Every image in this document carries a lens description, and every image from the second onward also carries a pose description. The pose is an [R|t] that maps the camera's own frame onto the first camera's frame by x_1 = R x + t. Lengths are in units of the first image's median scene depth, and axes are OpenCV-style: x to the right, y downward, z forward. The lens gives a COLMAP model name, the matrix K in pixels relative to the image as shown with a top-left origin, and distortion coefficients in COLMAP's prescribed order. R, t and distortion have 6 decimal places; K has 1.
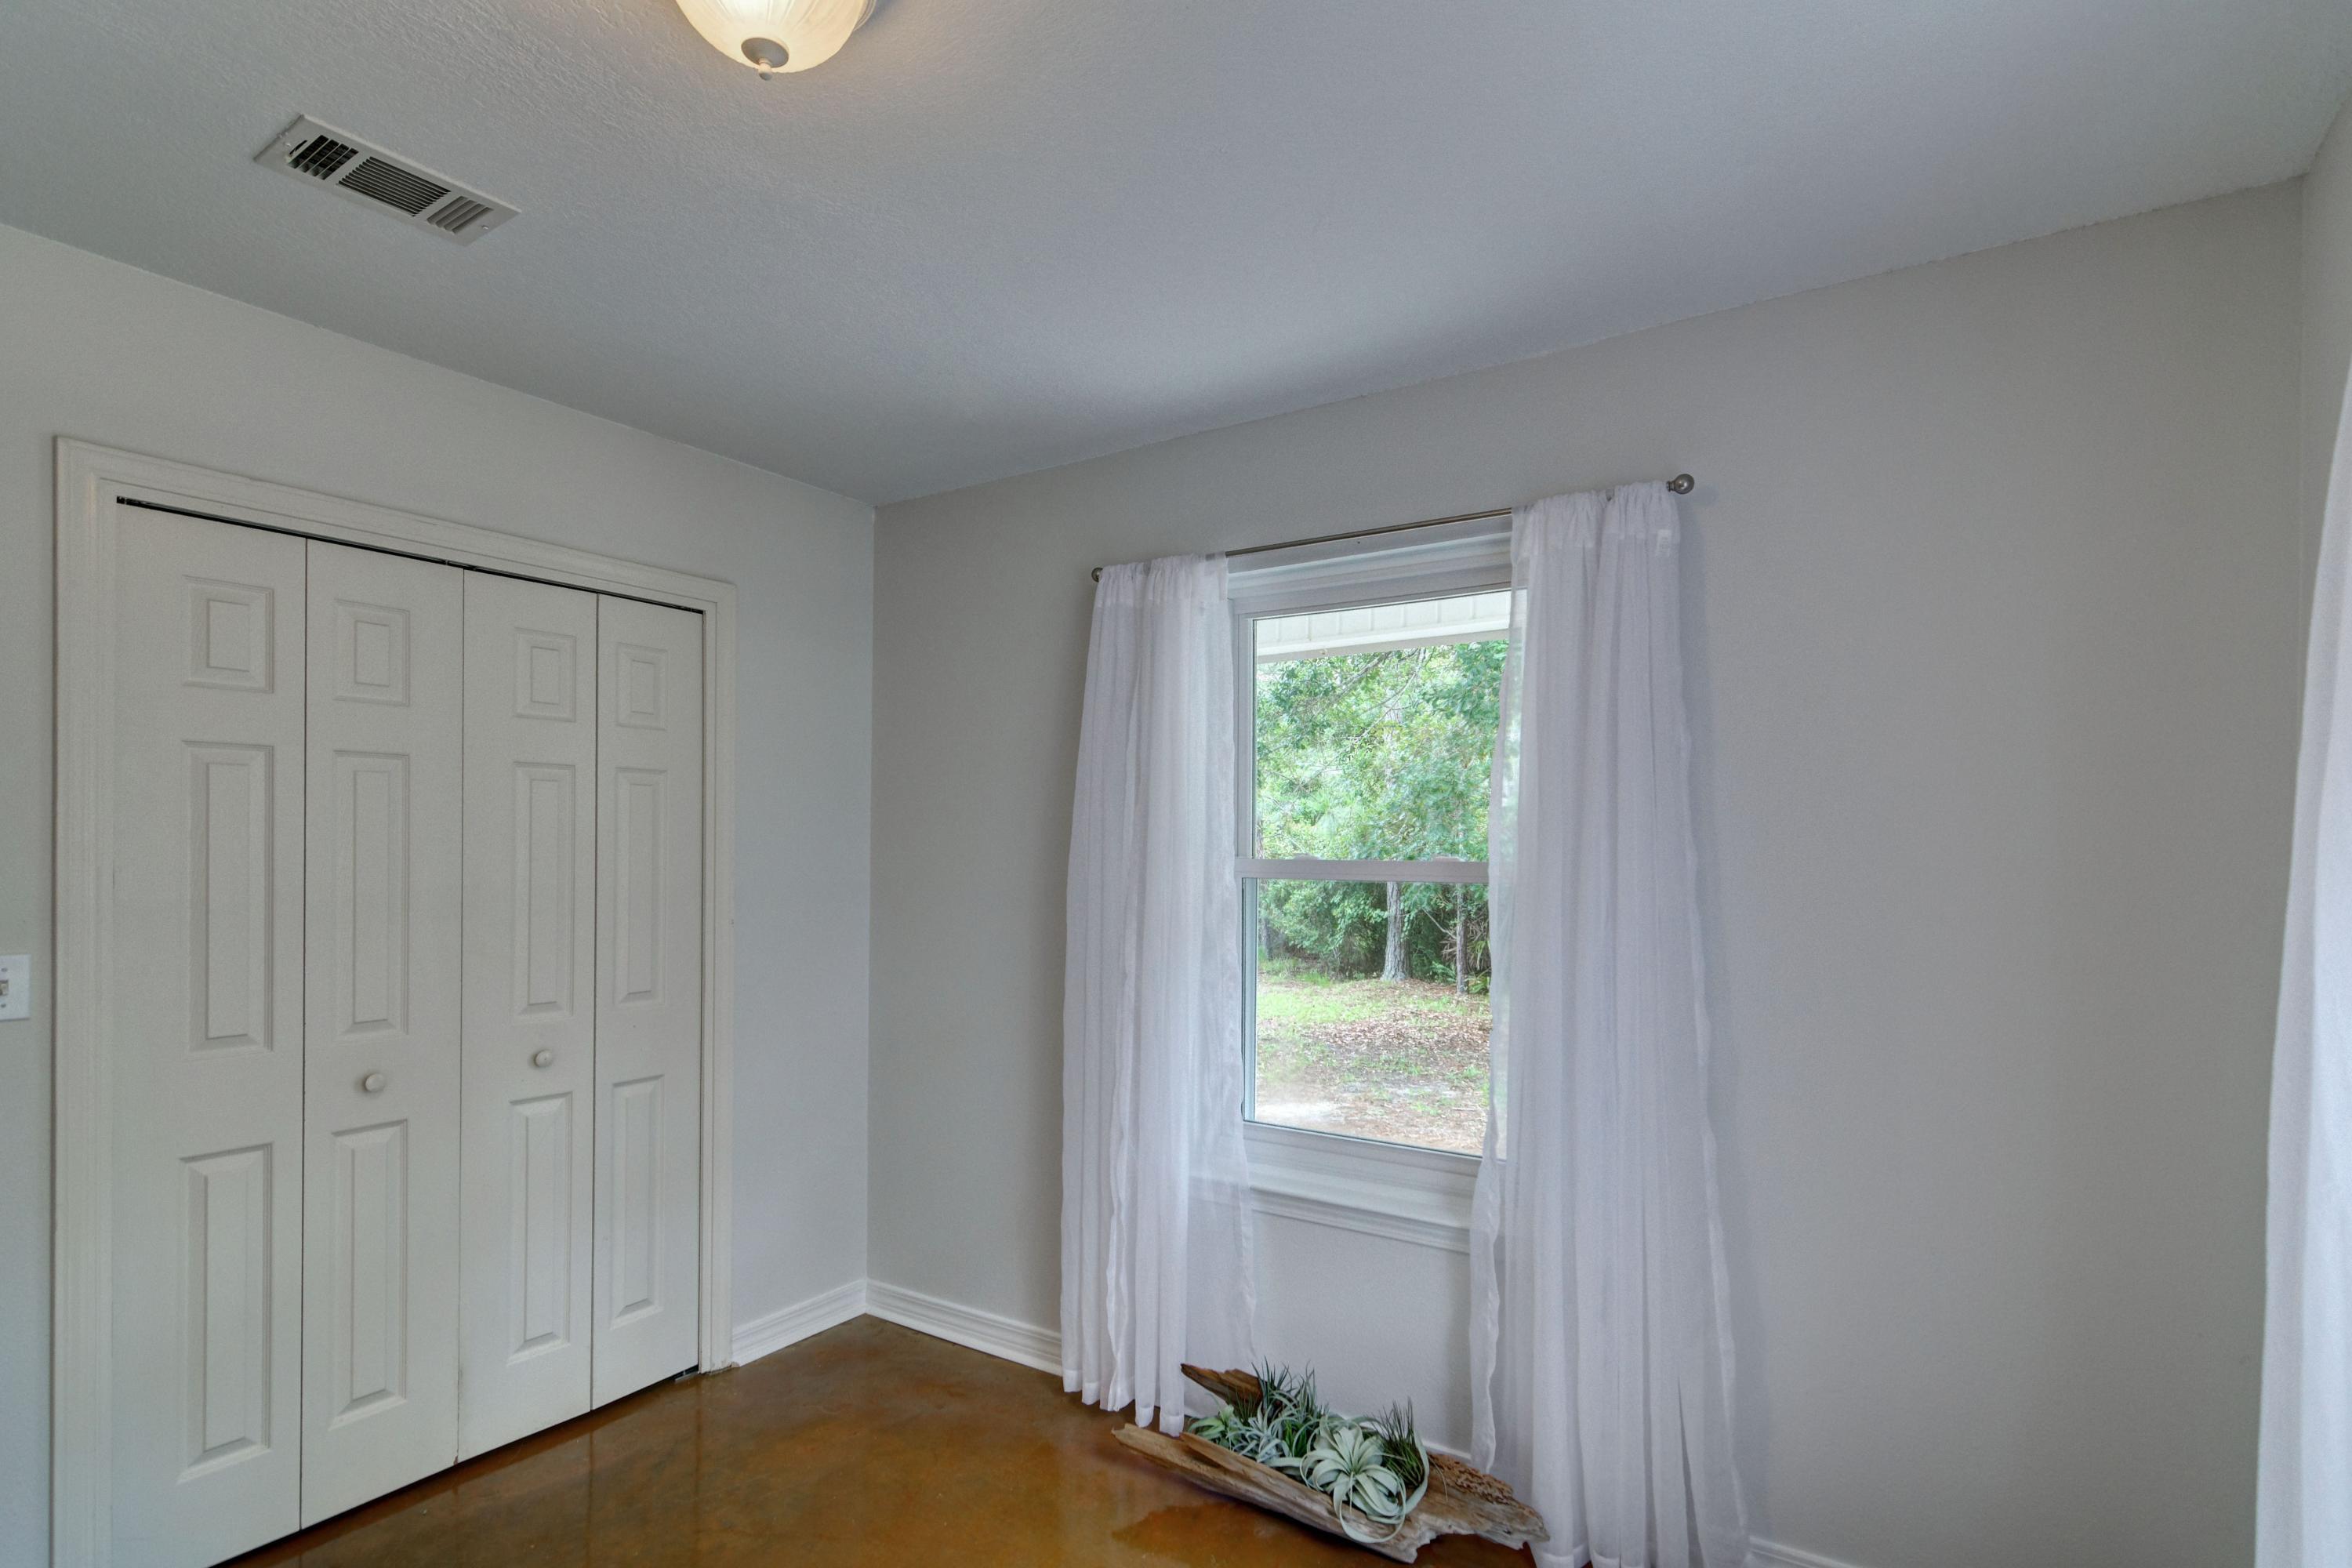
lens RADIAL K [[1148.7, 0, 1177.0], [0, 1148.7, 839.0], [0, 0, 1]] dist [0.002275, 0.000063]
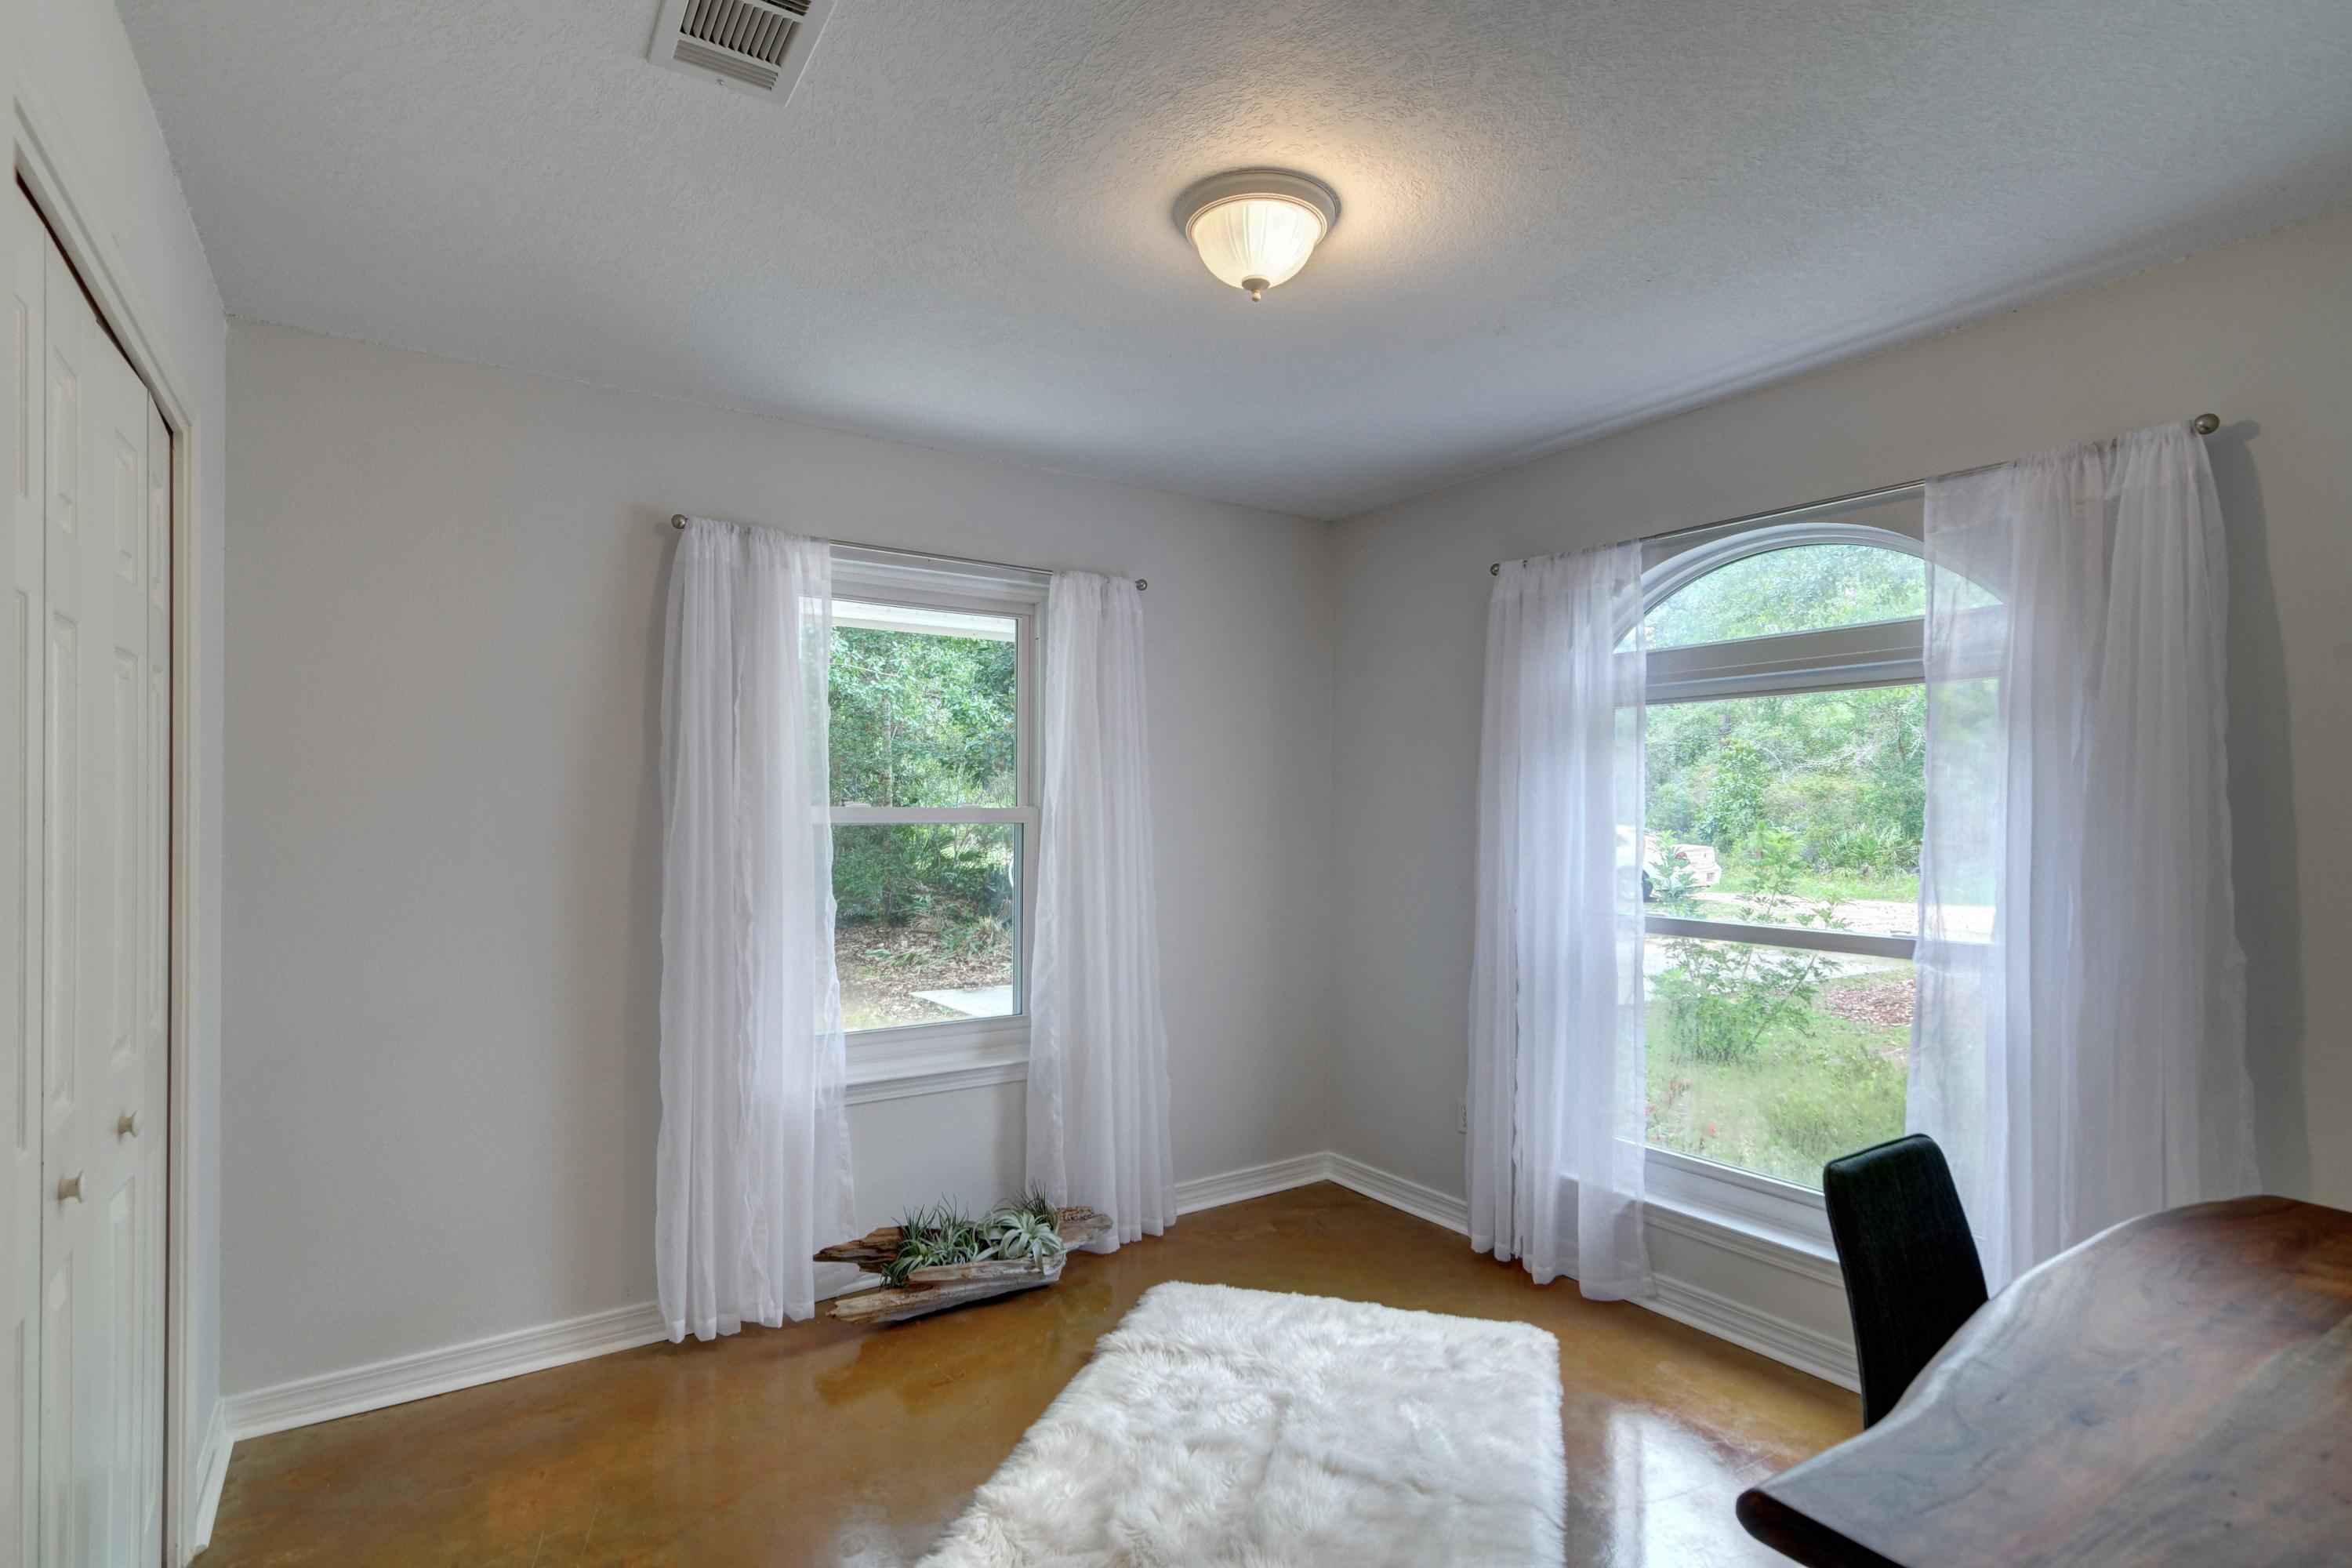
lens RADIAL K [[1135.0, 0, 1177.5], [0, 1135.0, 793.3], [0, 0, 1]] dist [0.001137, 0.000113]
pose [[0.386920, 0.008147, 0.922077, -0.899123], [-0.006417, 0.999961, -0.006143, 0.009324], [-0.922091, -0.003540, 0.386957, 0.244833]]
